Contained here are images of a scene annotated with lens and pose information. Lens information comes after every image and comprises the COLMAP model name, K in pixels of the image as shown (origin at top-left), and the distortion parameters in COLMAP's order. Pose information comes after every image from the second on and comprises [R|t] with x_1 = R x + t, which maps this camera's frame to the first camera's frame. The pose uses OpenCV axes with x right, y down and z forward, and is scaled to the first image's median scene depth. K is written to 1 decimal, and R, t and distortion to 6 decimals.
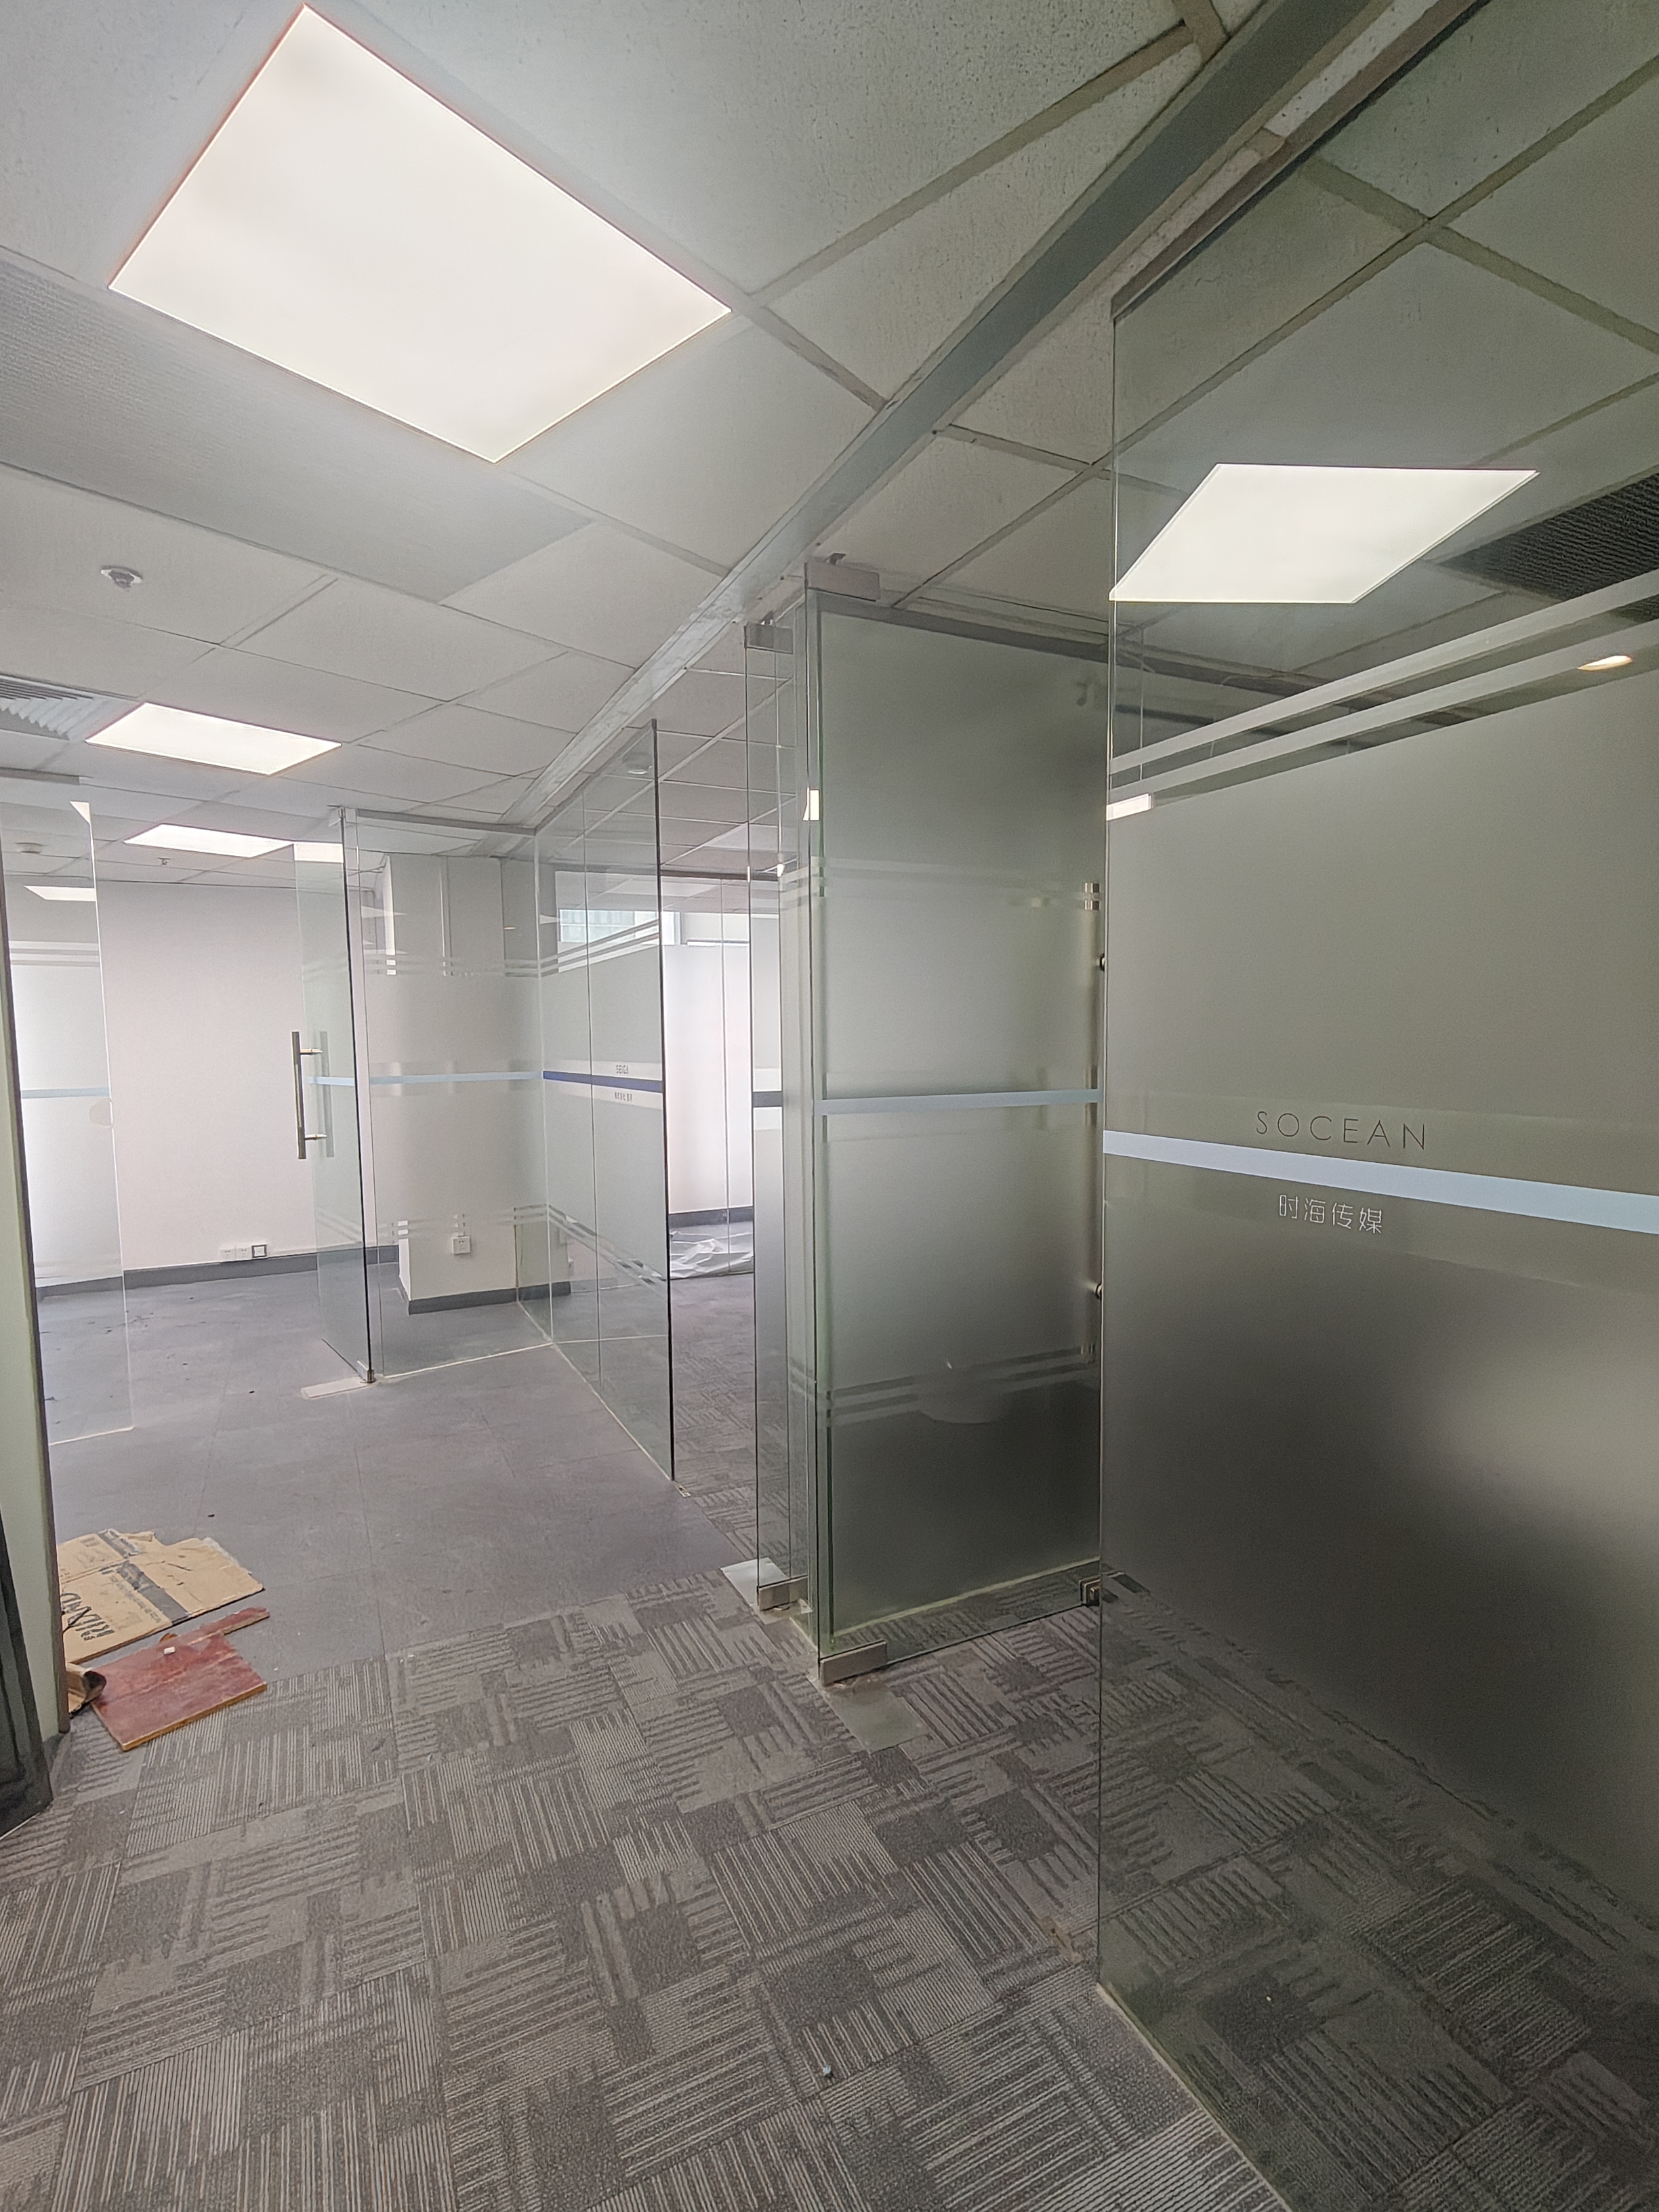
lens RADIAL K [[1048.5, 0, 827.3], [0, 1048.5, 1112.9], [0, 0, 1]] dist [0.001916, -0.000682]
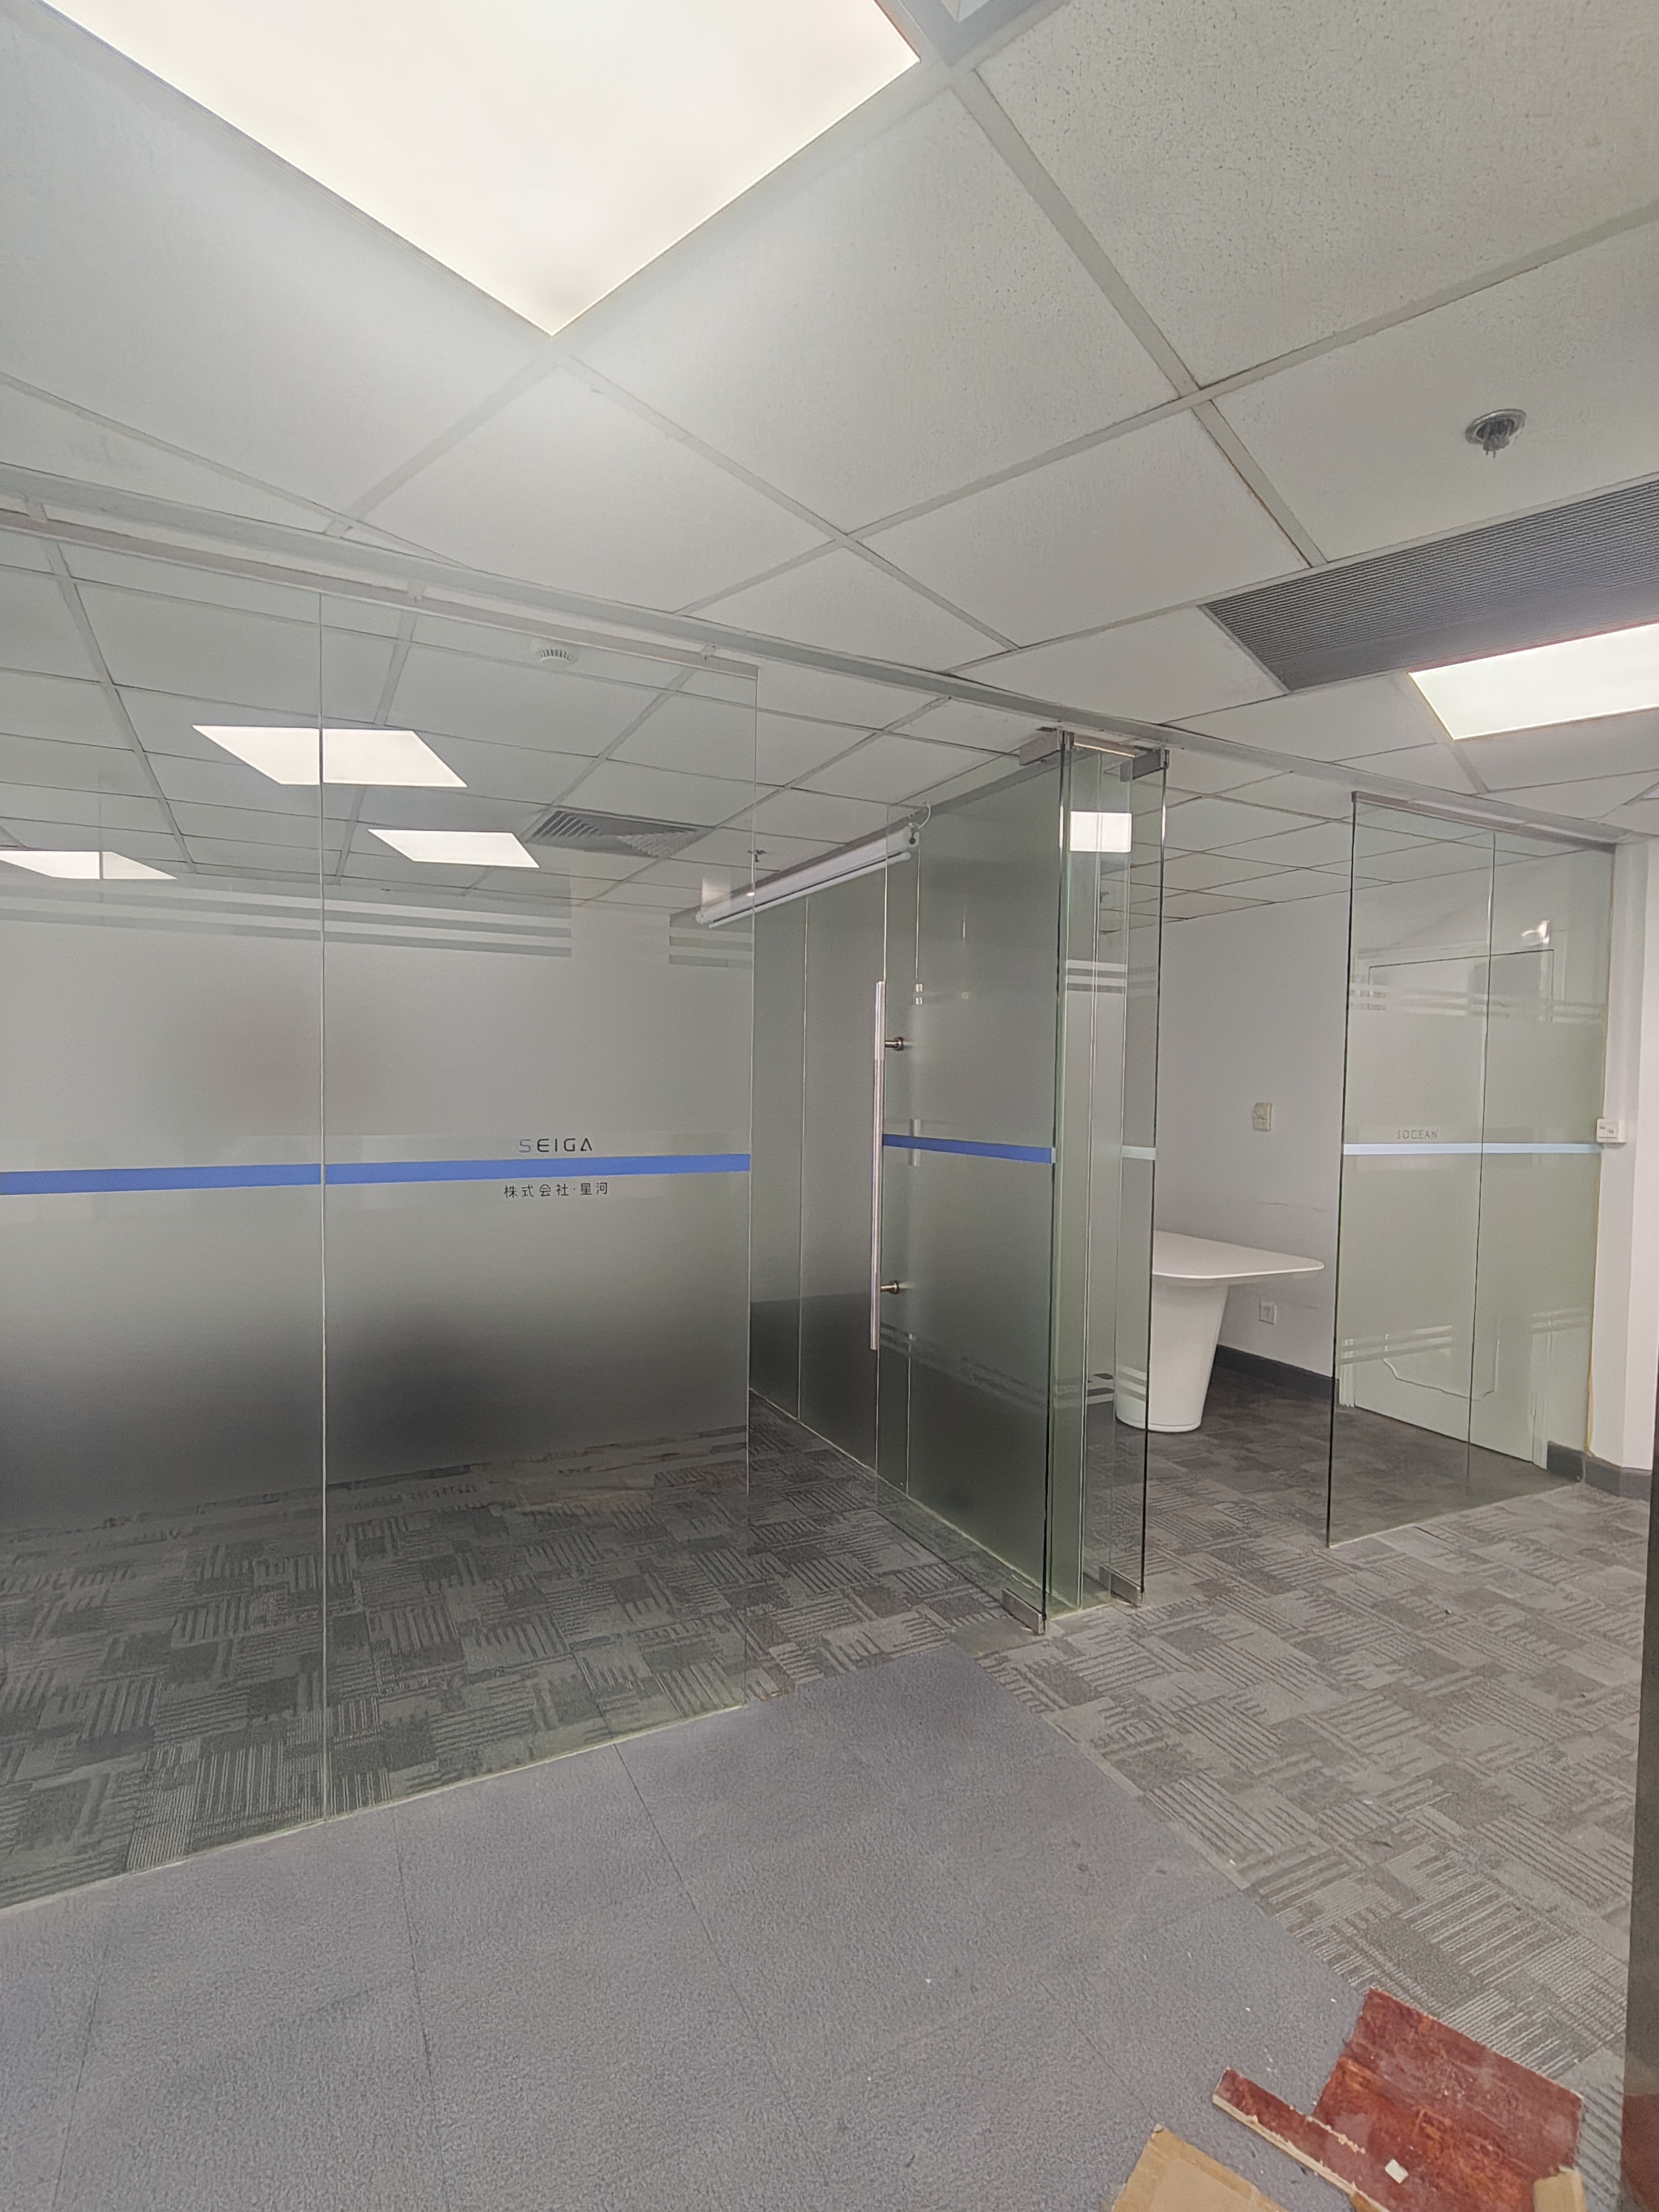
lens RADIAL K [[1048.5, 0, 826.3], [0, 1048.5, 1111.8], [0, 0, 1]] dist [0.001916, -0.000682]
pose [[-0.006026, -0.016495, 0.999846, -1.391068], [0.057067, 0.998229, 0.016812, -0.097312], [-0.998352, 0.057159, -0.005074, 1.505303]]
